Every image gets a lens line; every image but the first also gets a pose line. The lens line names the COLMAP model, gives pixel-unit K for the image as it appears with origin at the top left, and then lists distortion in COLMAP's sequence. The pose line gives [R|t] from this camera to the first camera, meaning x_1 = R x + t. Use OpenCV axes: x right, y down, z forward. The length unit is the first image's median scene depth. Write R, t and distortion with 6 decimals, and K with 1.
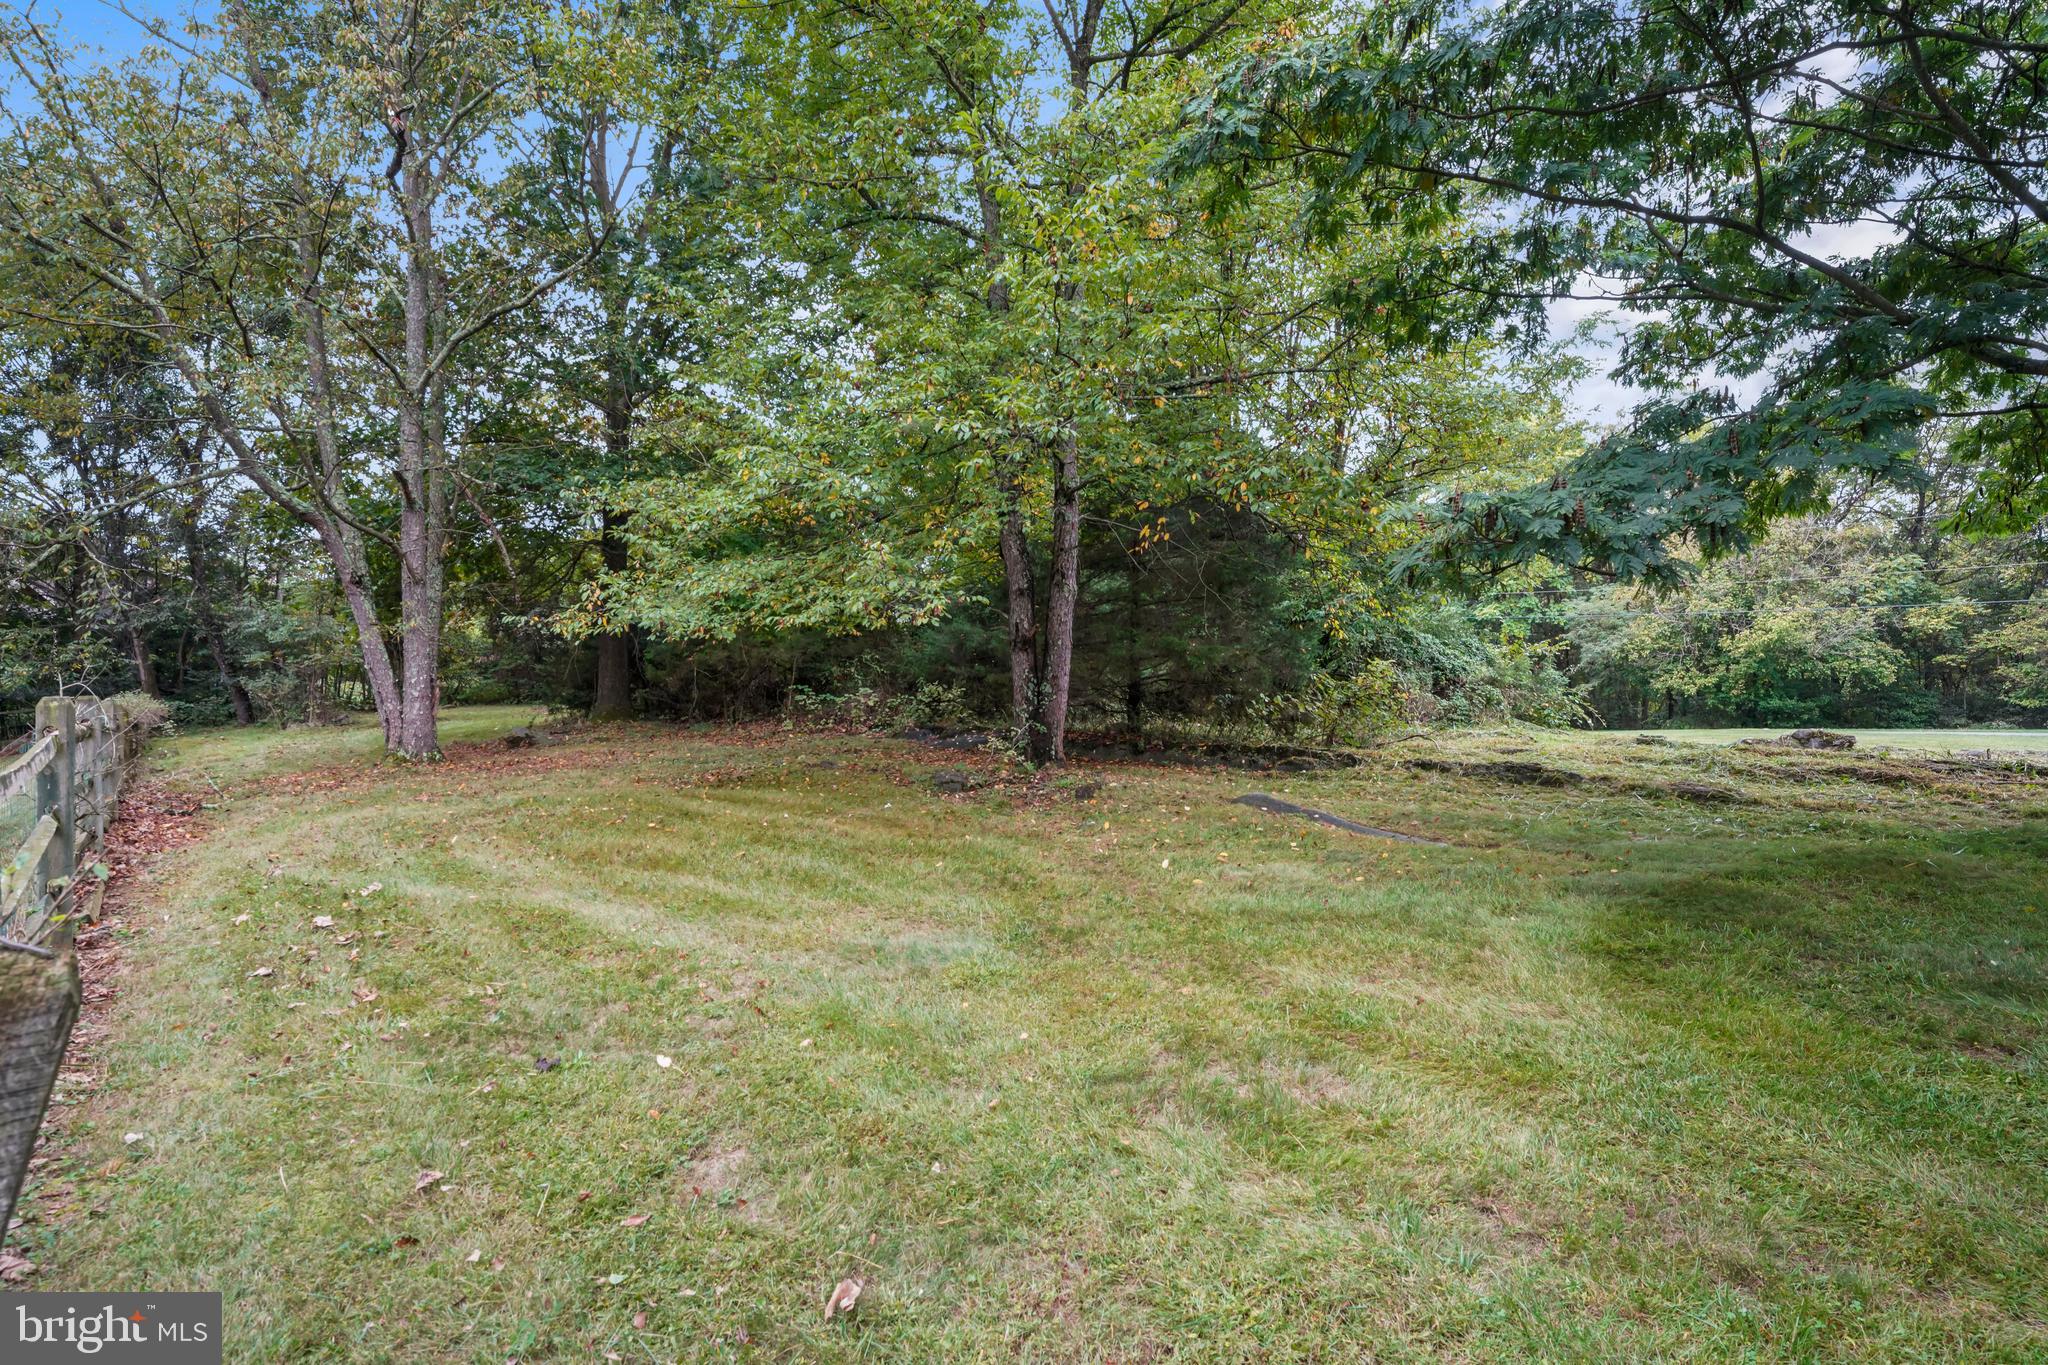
lens RADIAL K [[1031.9, 0, 1014.7], [0, 1031.9, 680.9], [0, 0, 1]] dist [-0.001106, 0.000310]
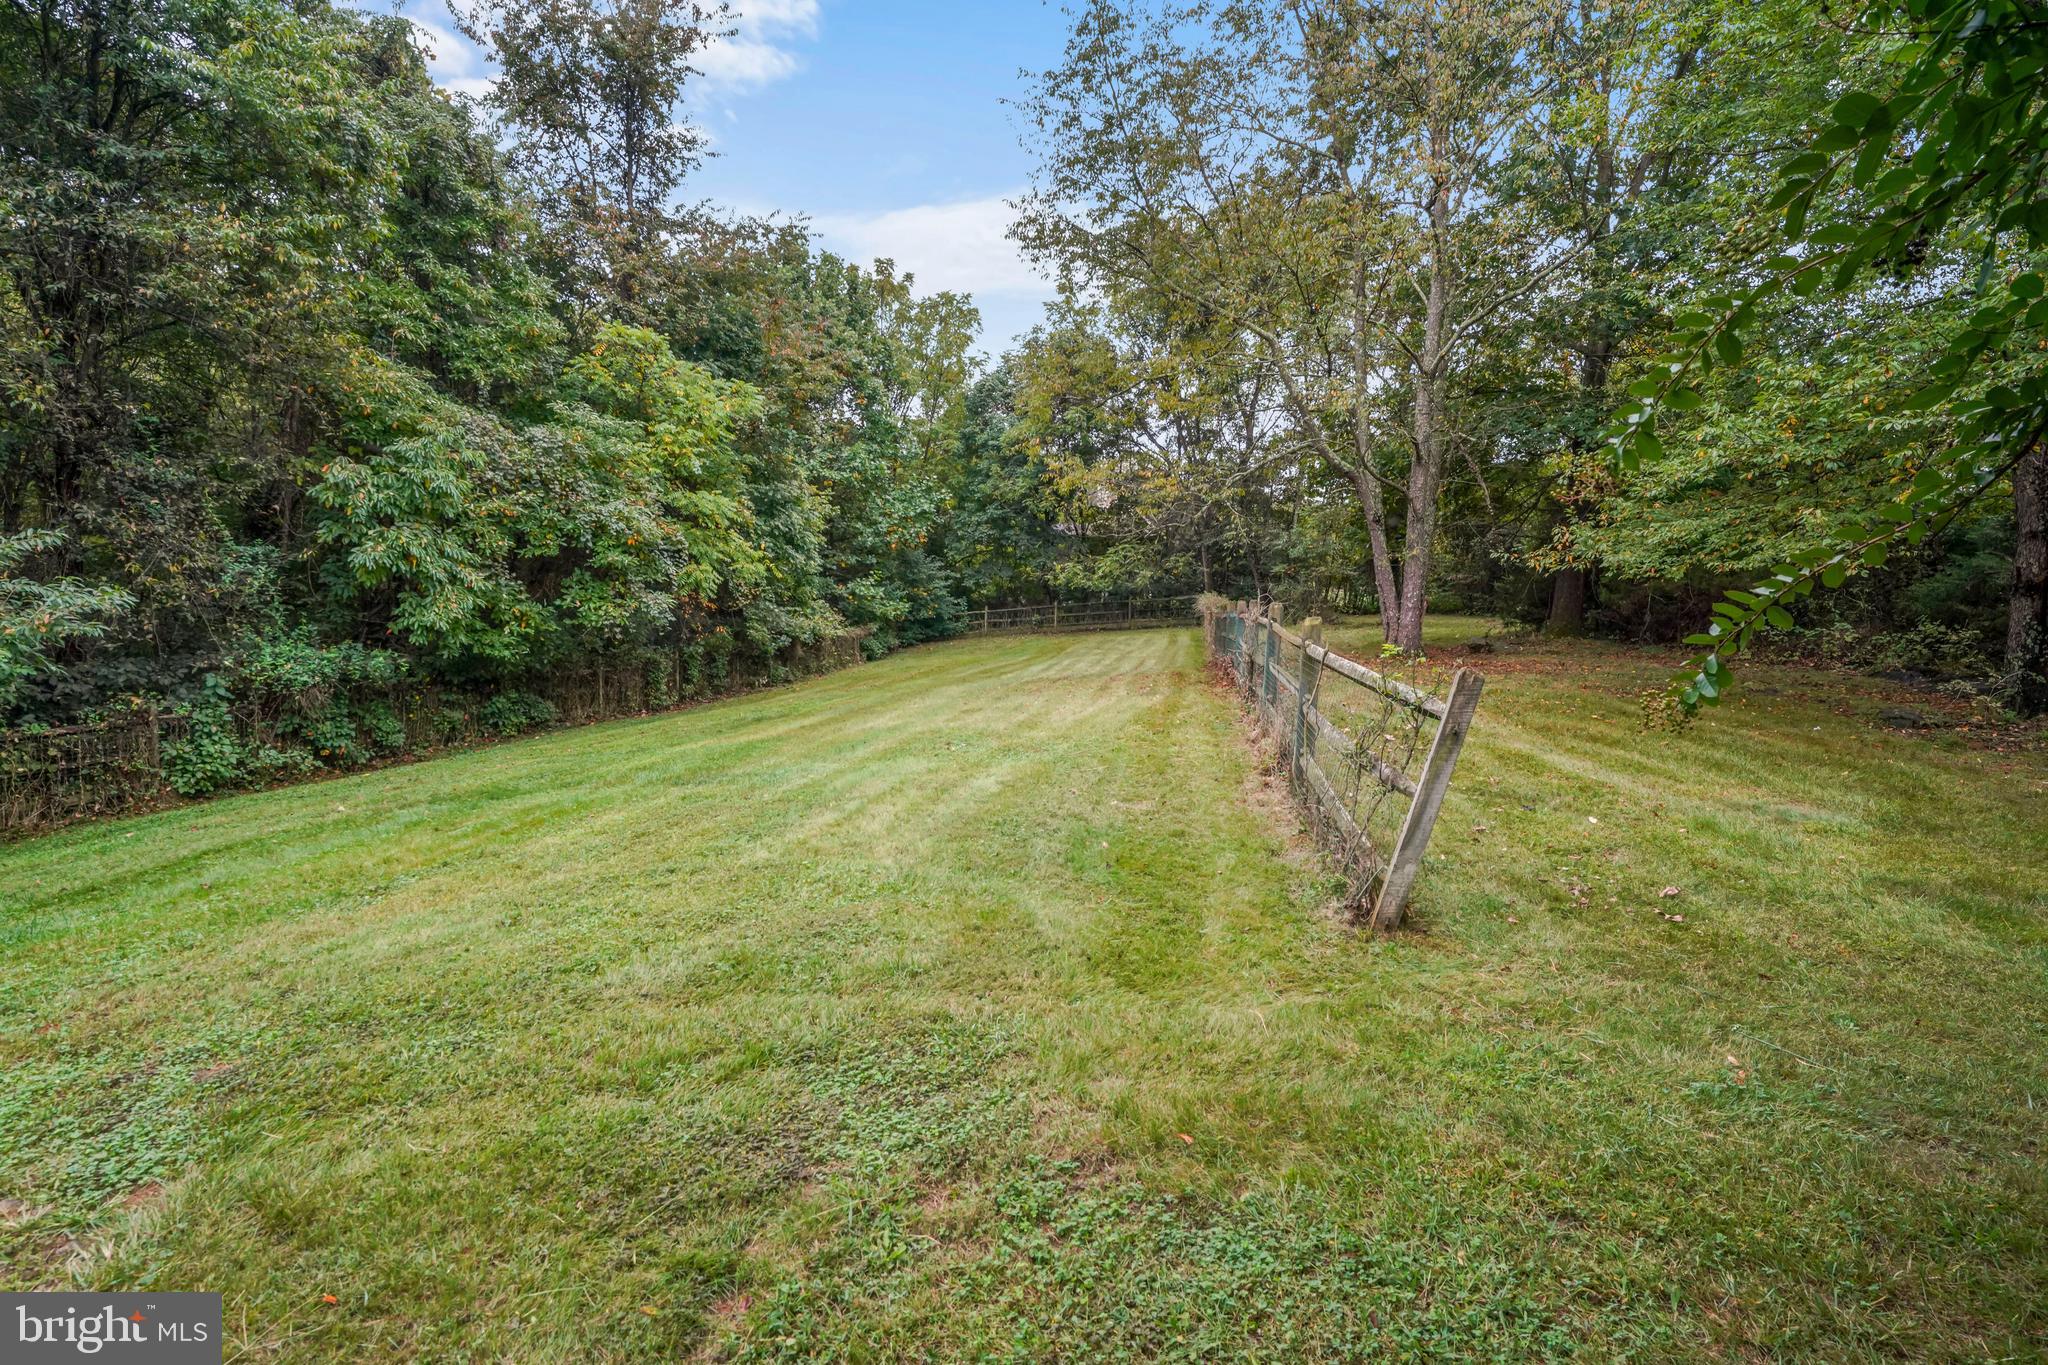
lens RADIAL K [[1031.9, 0, 1011.1], [0, 1031.9, 676.6], [0, 0, 1]] dist [-0.001106, 0.000310]
pose [[0.652639, 0.105272, -0.750320, 0.085807], [-0.043476, 0.993872, 0.101627, -0.008299], [0.756420, -0.033705, 0.653217, -0.250316]]
